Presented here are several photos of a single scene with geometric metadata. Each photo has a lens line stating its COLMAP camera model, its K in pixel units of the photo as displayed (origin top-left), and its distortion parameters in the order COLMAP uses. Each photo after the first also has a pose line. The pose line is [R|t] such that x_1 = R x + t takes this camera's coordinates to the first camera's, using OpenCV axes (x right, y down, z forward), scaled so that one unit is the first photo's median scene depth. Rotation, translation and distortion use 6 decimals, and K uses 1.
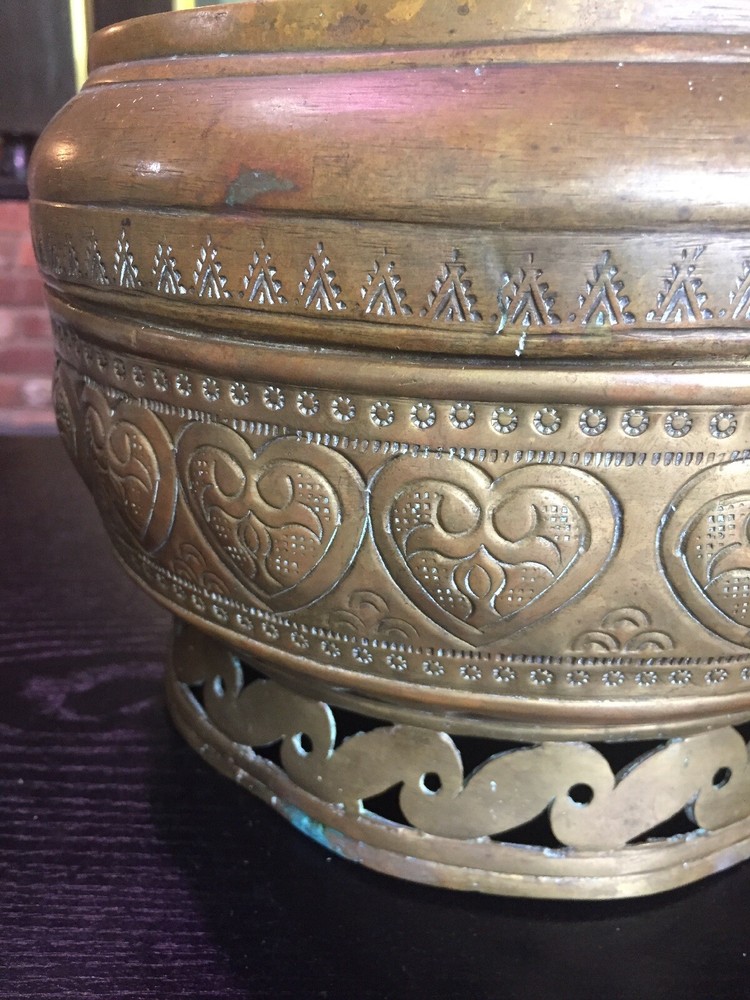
lens RADIAL K [[907.3, 0, 359.7], [0, 907.3, 511.3], [0, 0, 1]] dist [0.070015, -0.146758]
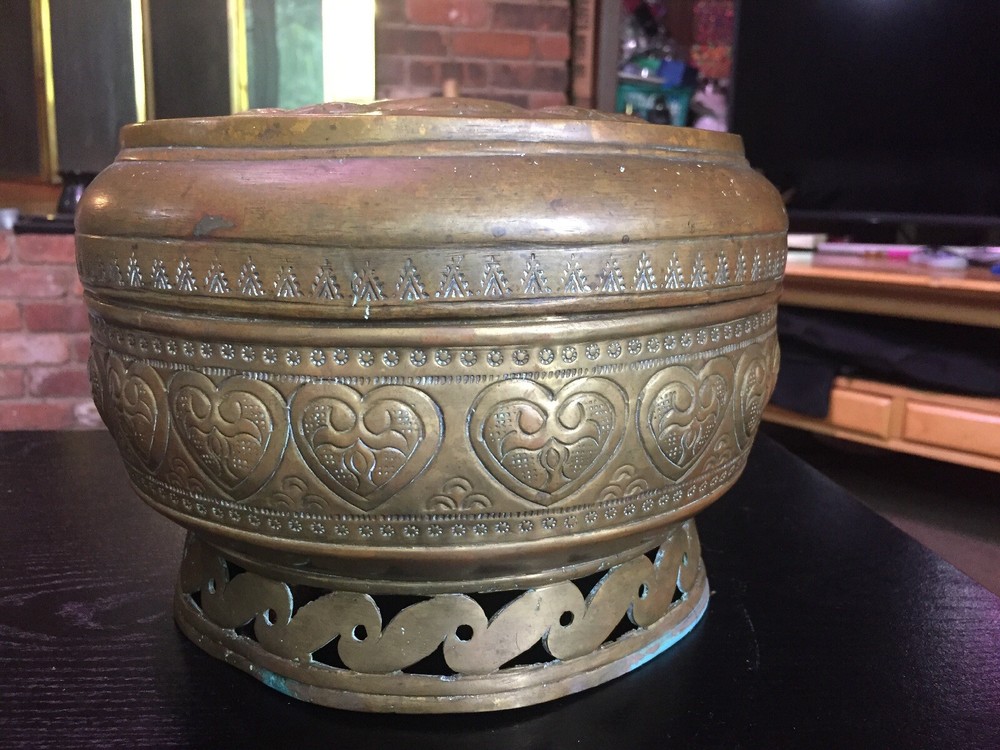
lens RADIAL K [[907.3, 0, 500.0], [0, 907.3, 375.0], [0, 0, 1]] dist [0.070015, -0.146758]
pose [[0.996036, -0.025103, 0.085339, 0.235586], [0.038970, 0.985534, -0.164939, 0.191233], [-0.079964, 0.167610, 0.982605, -0.577517]]
